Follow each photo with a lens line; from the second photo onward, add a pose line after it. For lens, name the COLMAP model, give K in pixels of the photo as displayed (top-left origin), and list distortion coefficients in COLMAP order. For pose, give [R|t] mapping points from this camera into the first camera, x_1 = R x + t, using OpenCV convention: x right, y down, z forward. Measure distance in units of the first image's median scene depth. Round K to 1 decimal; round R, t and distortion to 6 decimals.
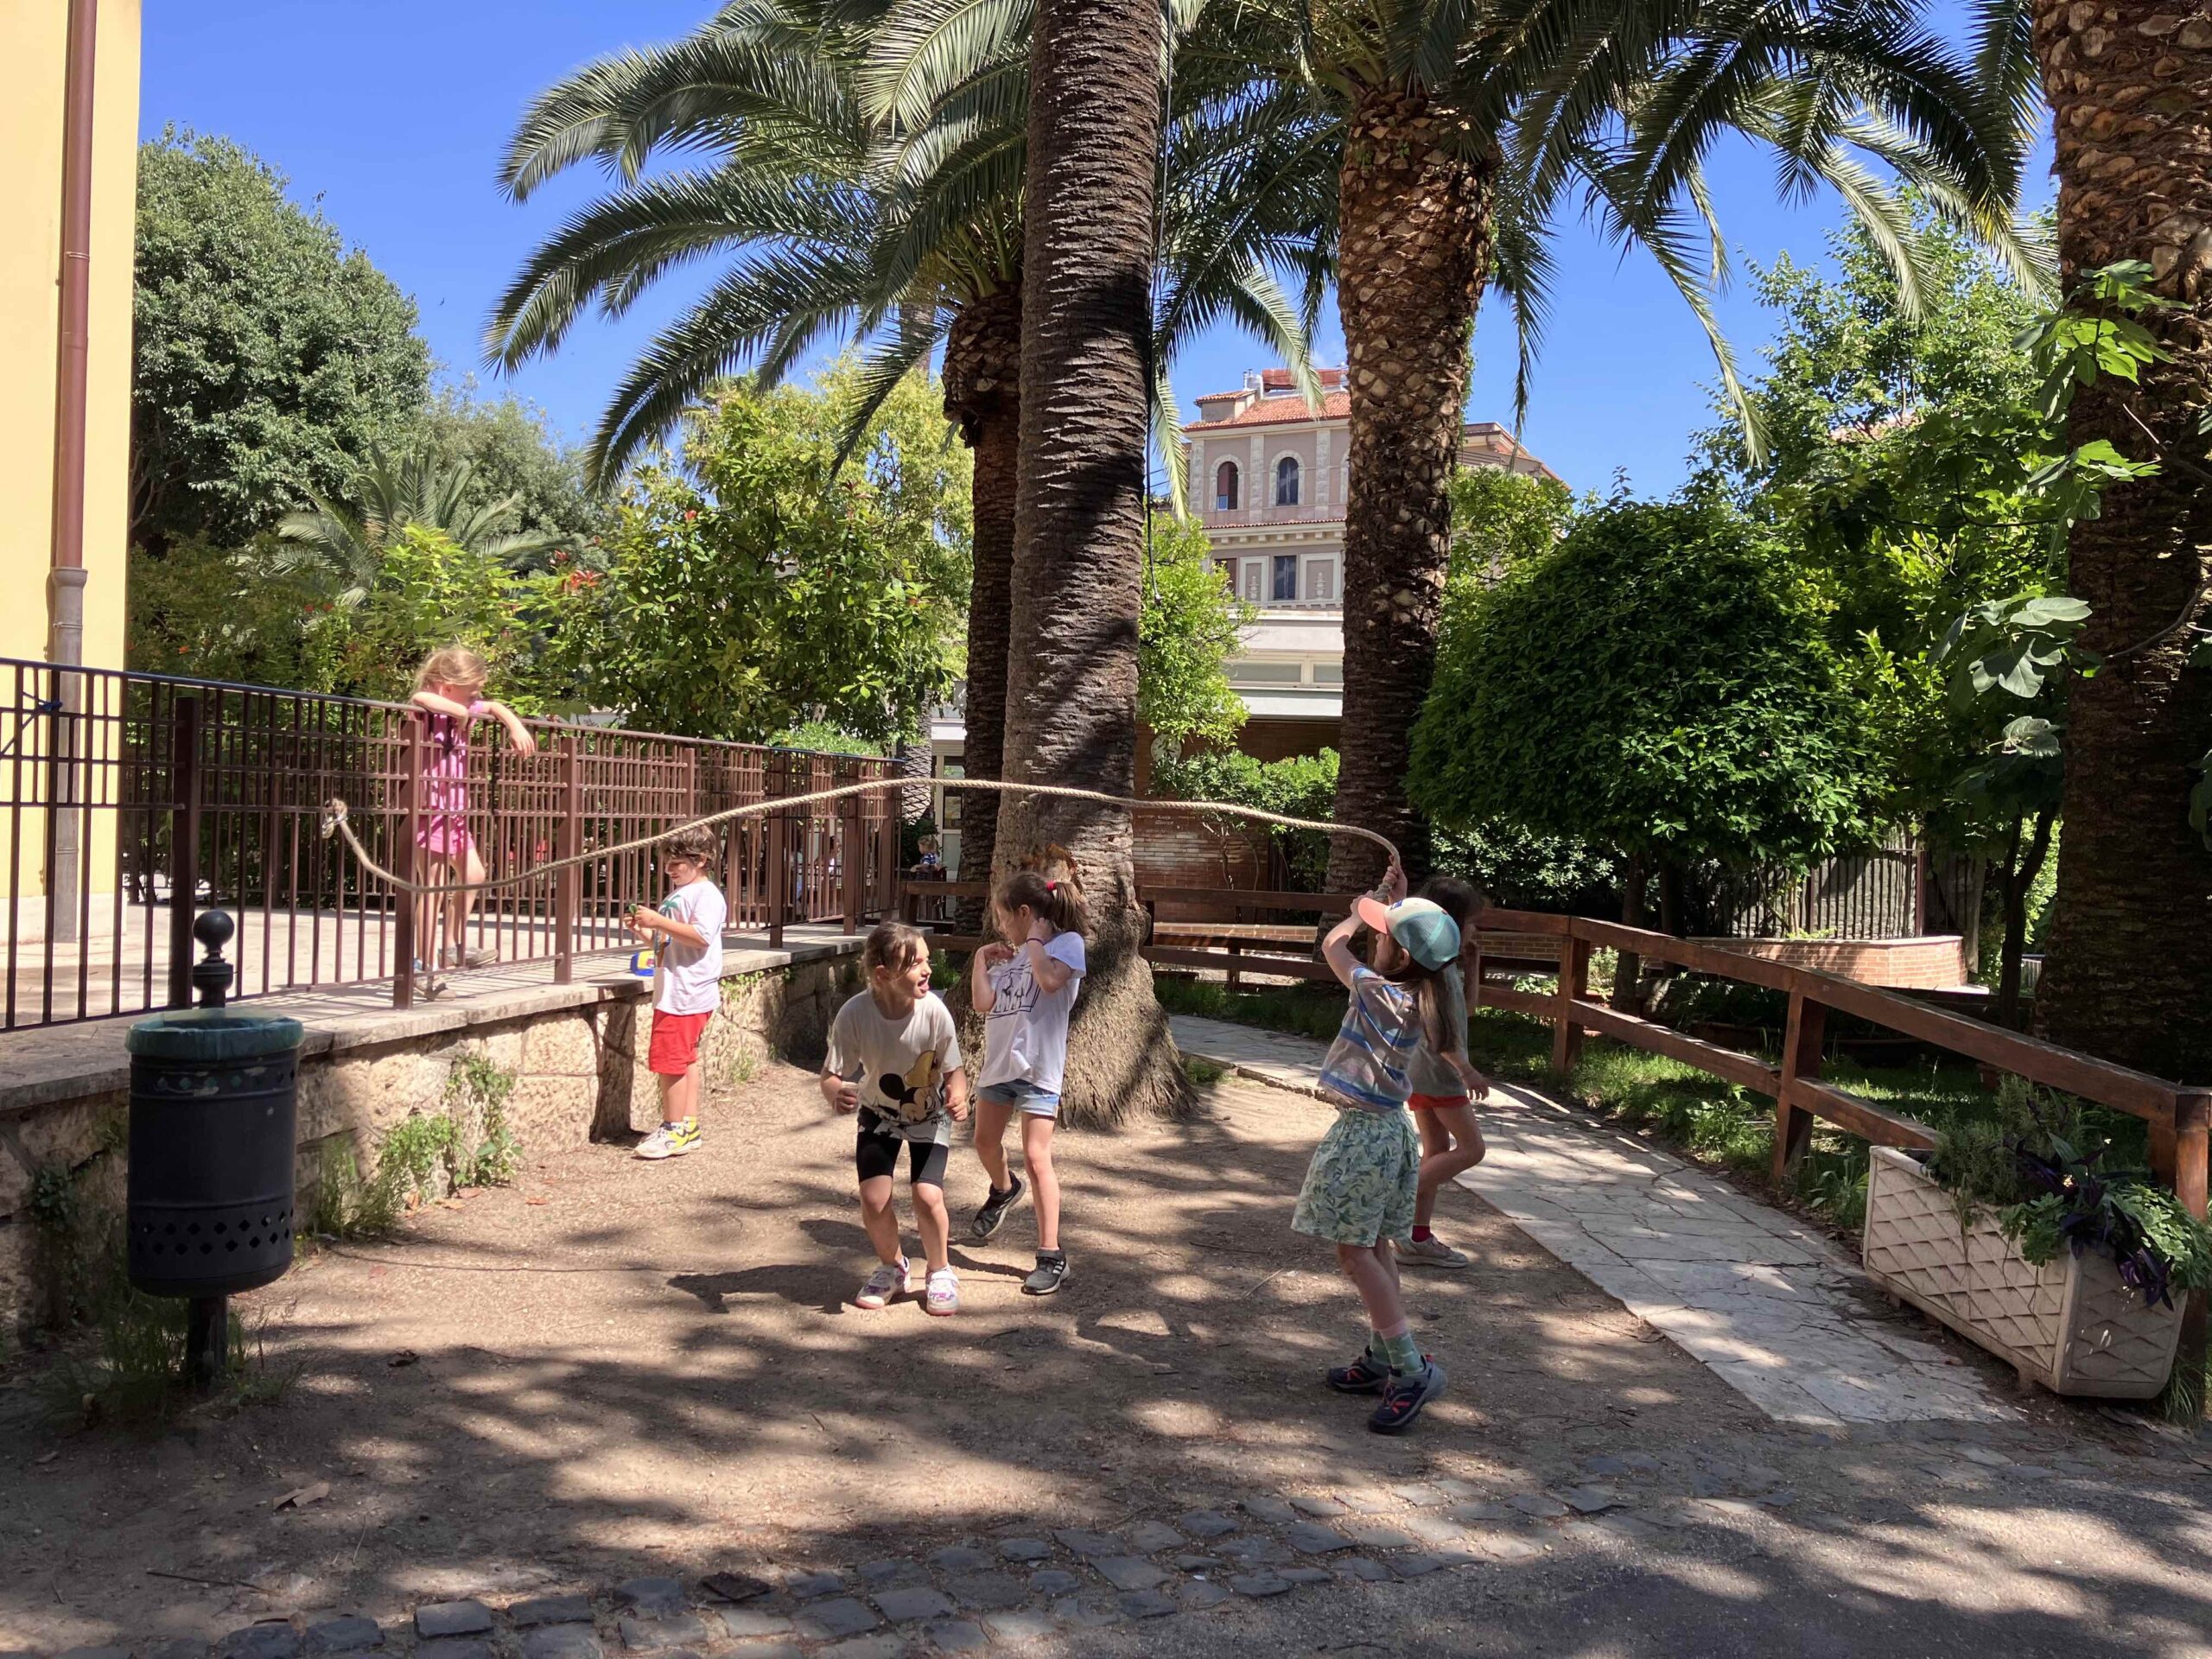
lens RADIAL K [[1771.5, 0, 1102.8], [0, 1771.5, 827.1], [0, 0, 1]] dist [0.026420, -0.046295]
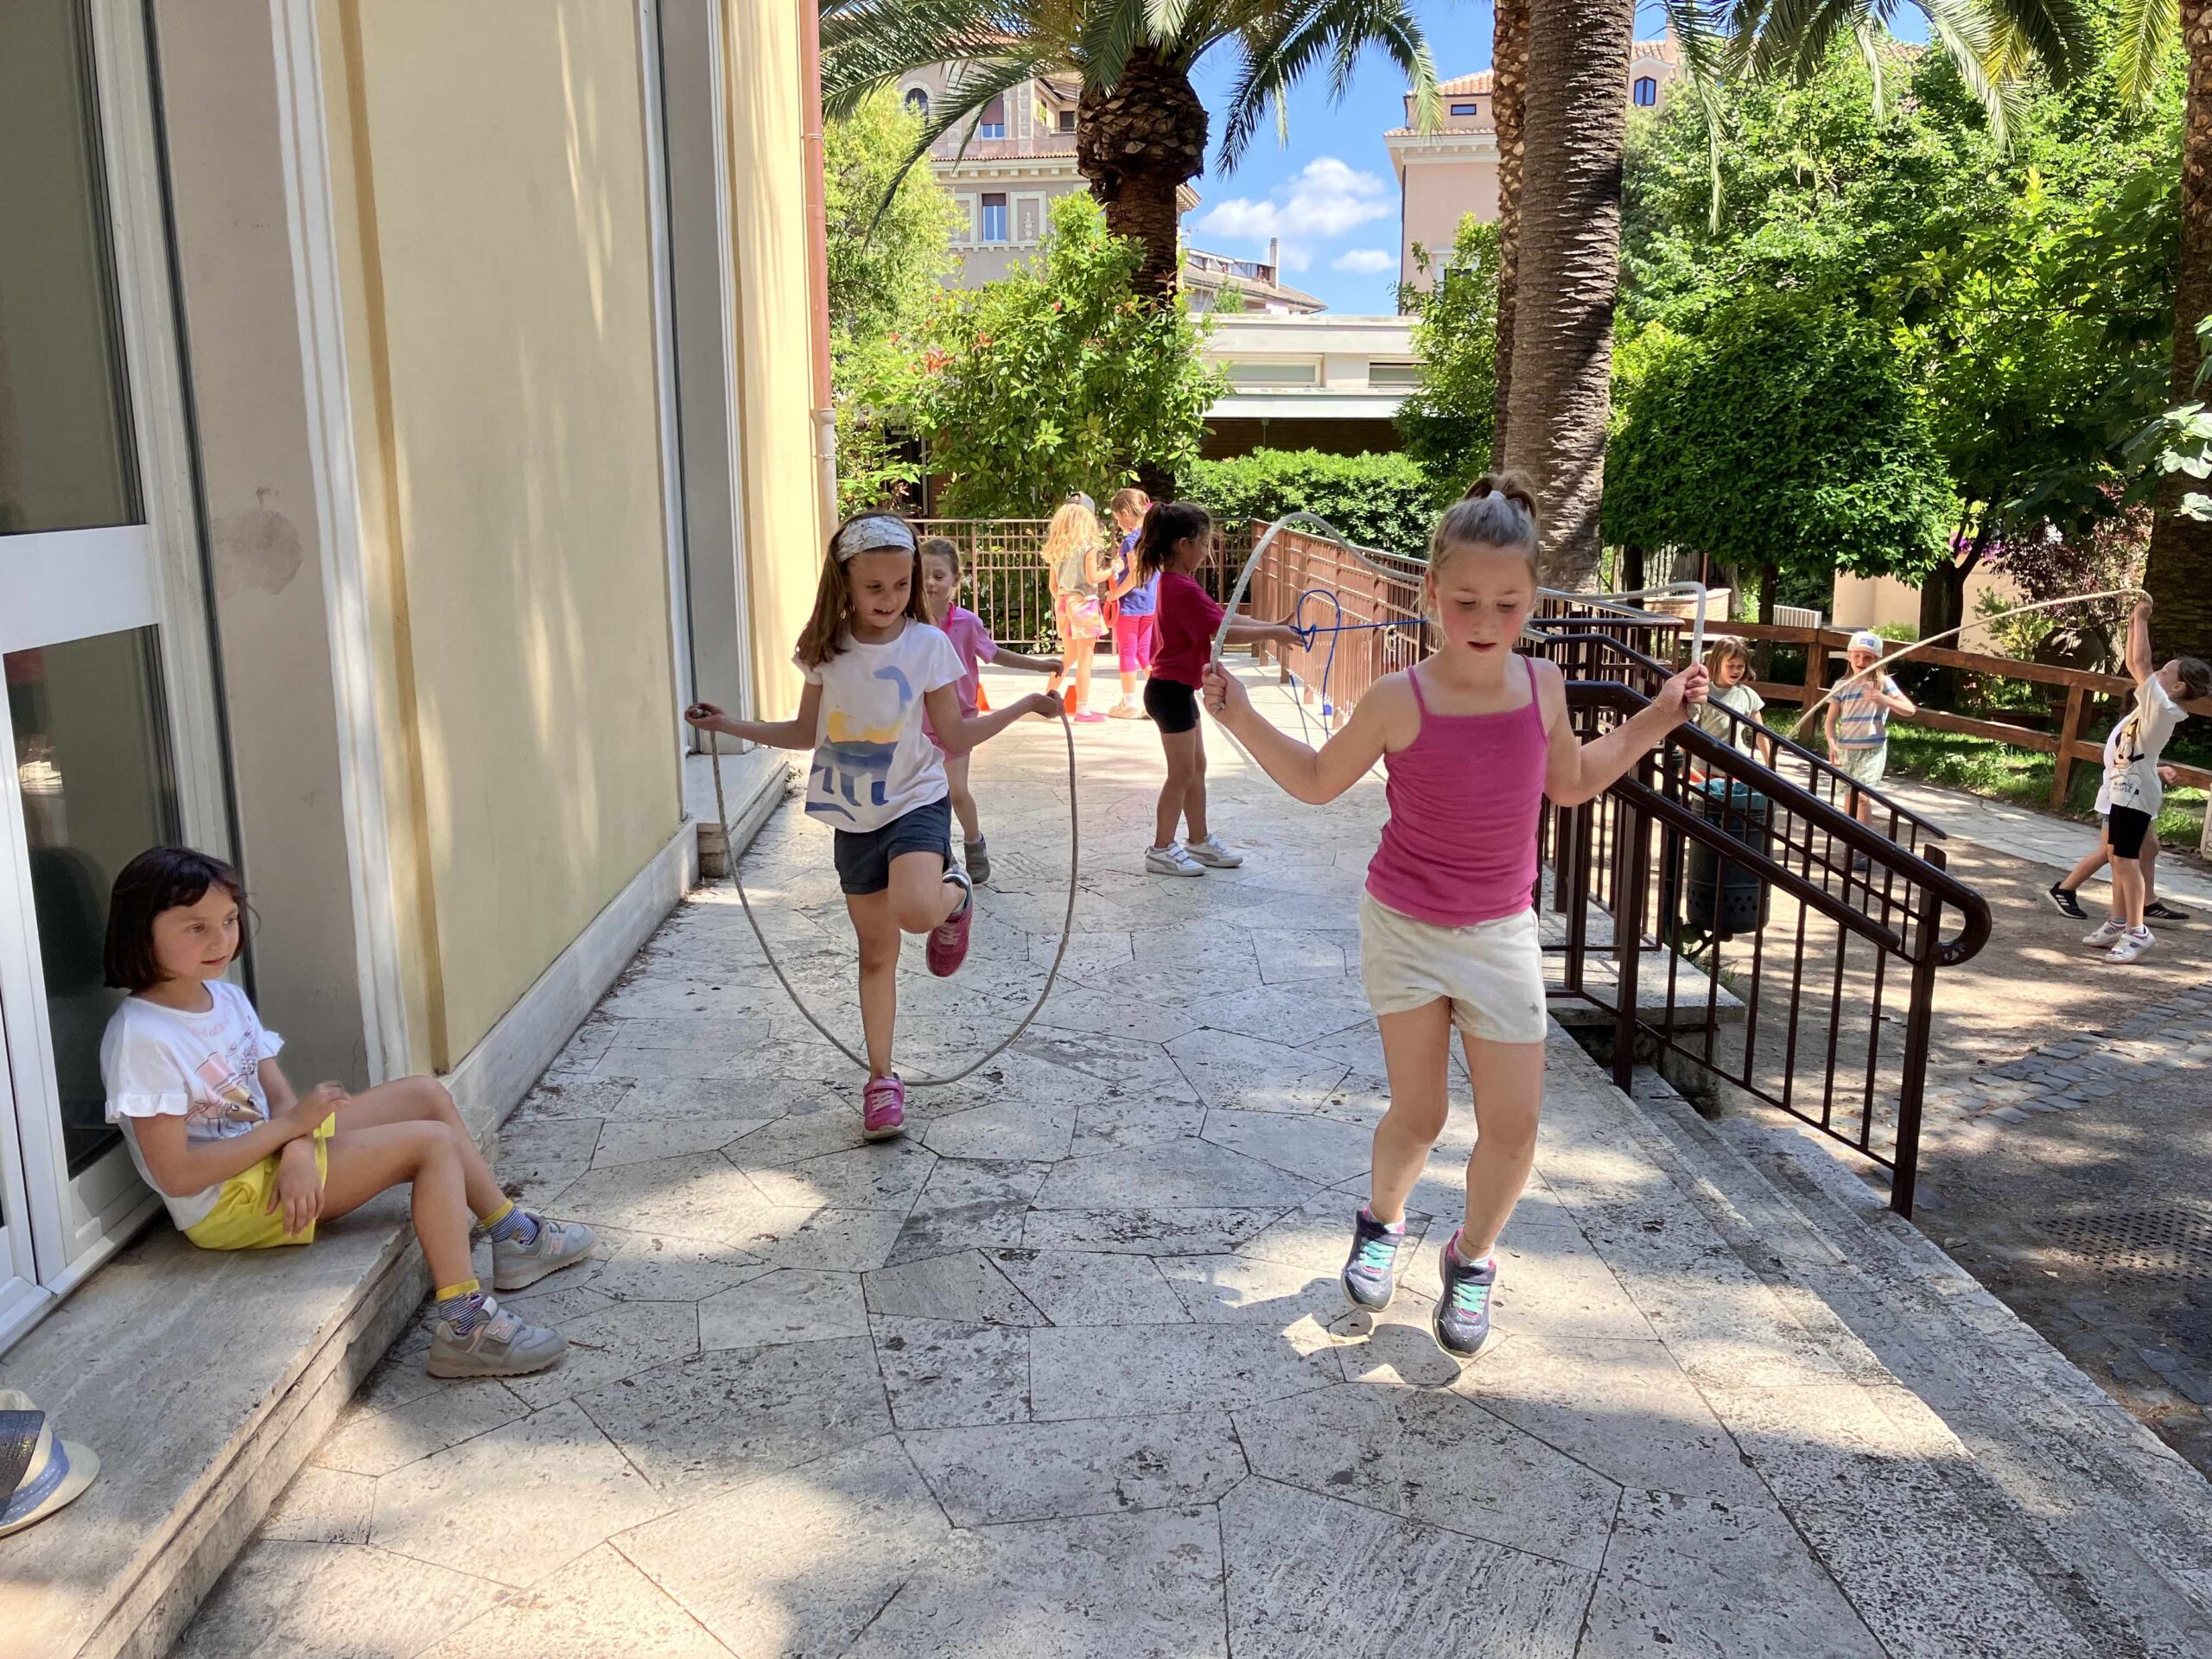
lens RADIAL K [[1771.5, 0, 1109.4], [0, 1771.5, 833.5], [0, 0, 1]] dist [0.026420, -0.046295]
pose [[0.968706, -0.071069, 0.237817, -0.711692], [0.021681, 0.978697, 0.204162, -0.103581], [-0.247260, -0.192617, 0.949611, -0.267907]]
